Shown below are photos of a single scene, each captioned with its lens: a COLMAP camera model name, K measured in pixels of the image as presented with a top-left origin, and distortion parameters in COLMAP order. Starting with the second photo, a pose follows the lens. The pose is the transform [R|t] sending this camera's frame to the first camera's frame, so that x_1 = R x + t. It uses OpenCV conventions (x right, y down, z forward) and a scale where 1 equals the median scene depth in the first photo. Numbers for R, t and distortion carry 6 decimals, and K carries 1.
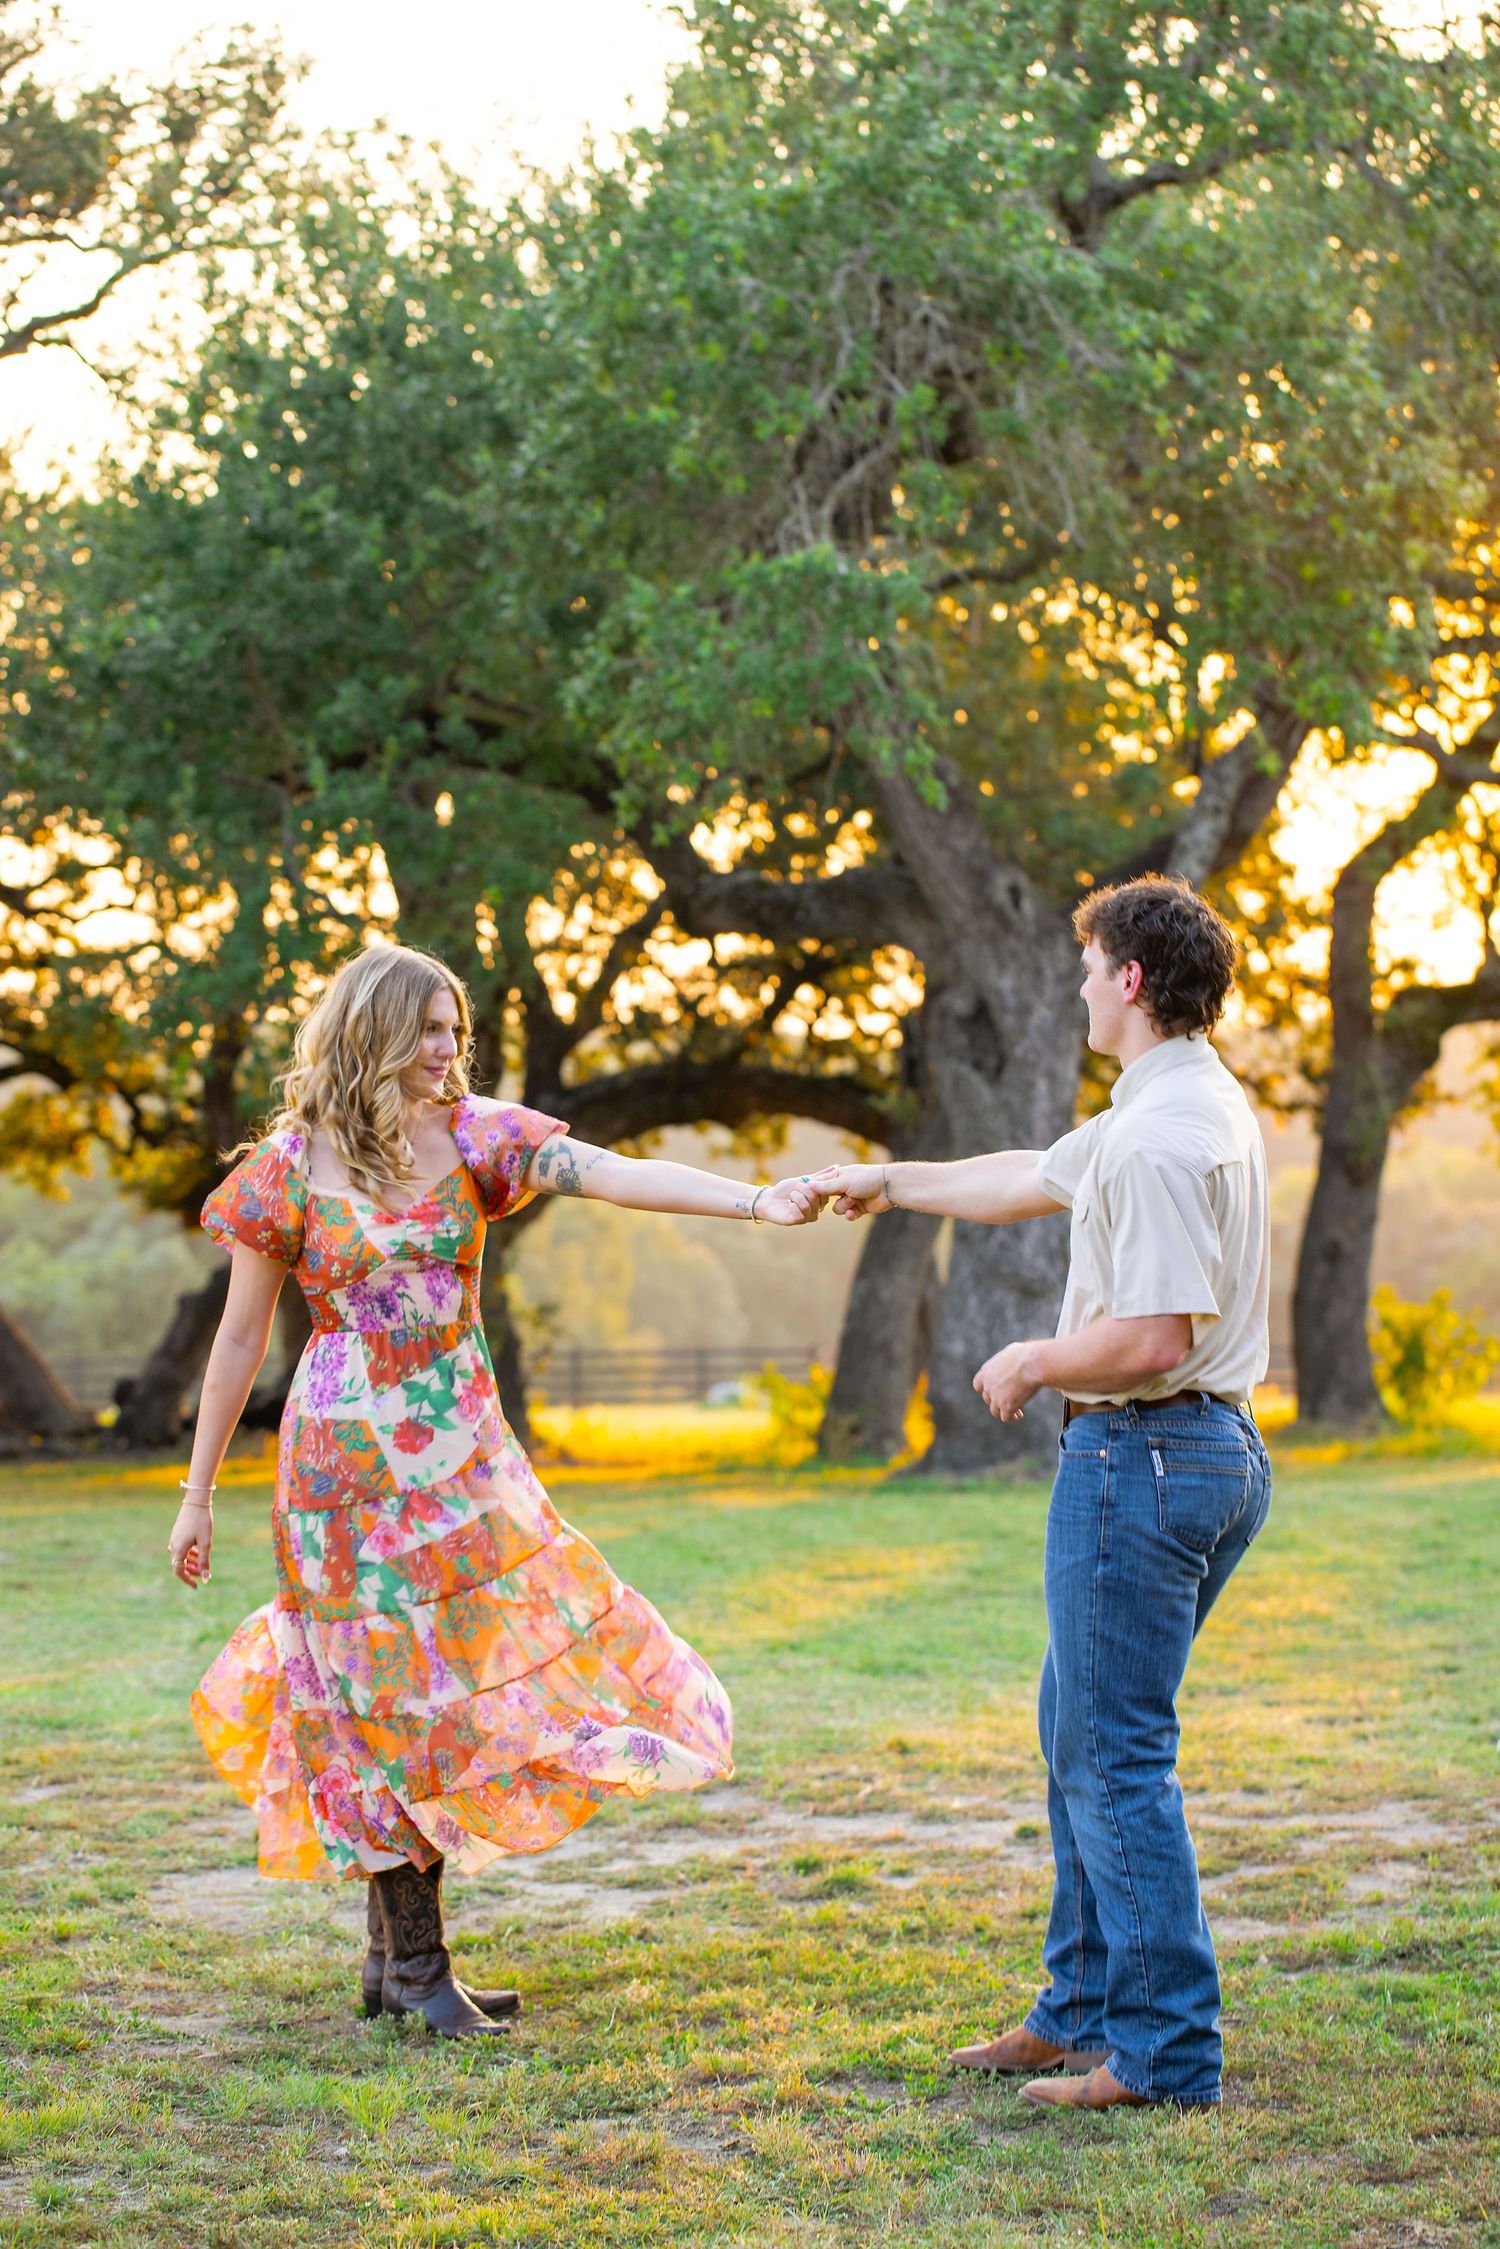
lens RADIAL K [[6475.4, 0, 750.0], [0, 6475.4, 1124.5], [0, 0, 1]] dist [-0.129534, 2.191927]
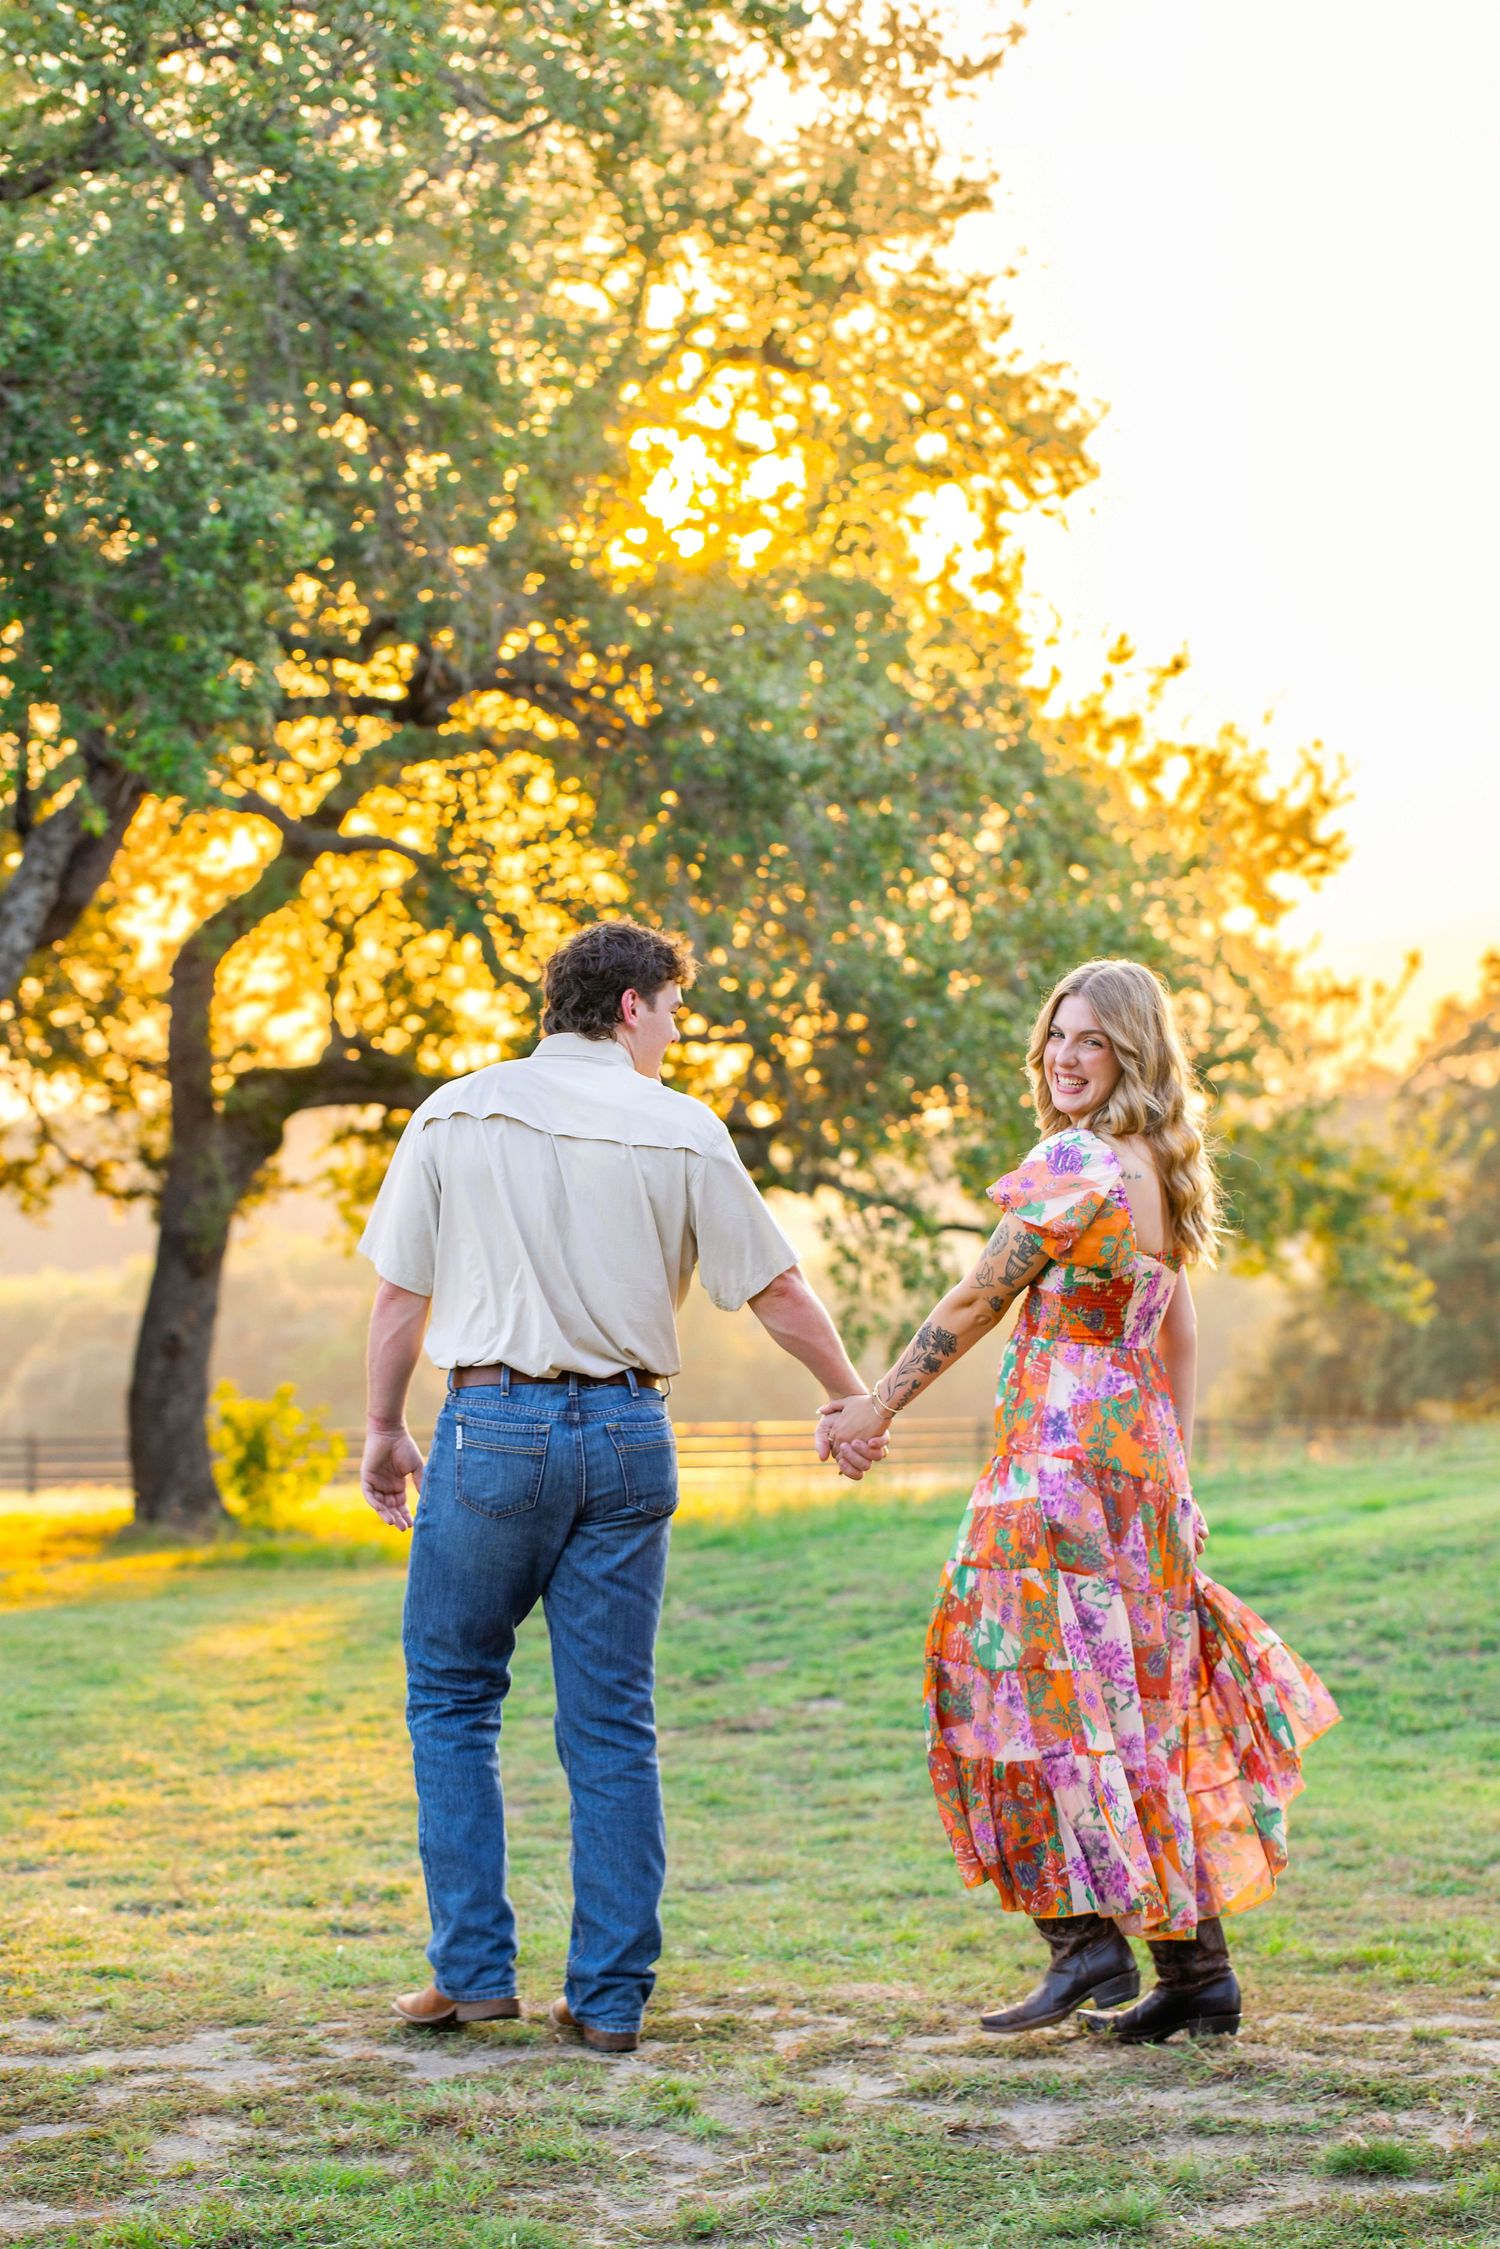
lens RADIAL K [[6475.4, 0, 750.0], [0, 6475.4, 1124.5], [0, 0, 1]] dist [-0.129534, 2.191927]
pose [[0.984279, 0.003523, 0.176586, 0.023113], [-0.001135, 0.999907, -0.013621, -0.000486], [-0.176618, 0.013207, 0.984191, 0.189739]]
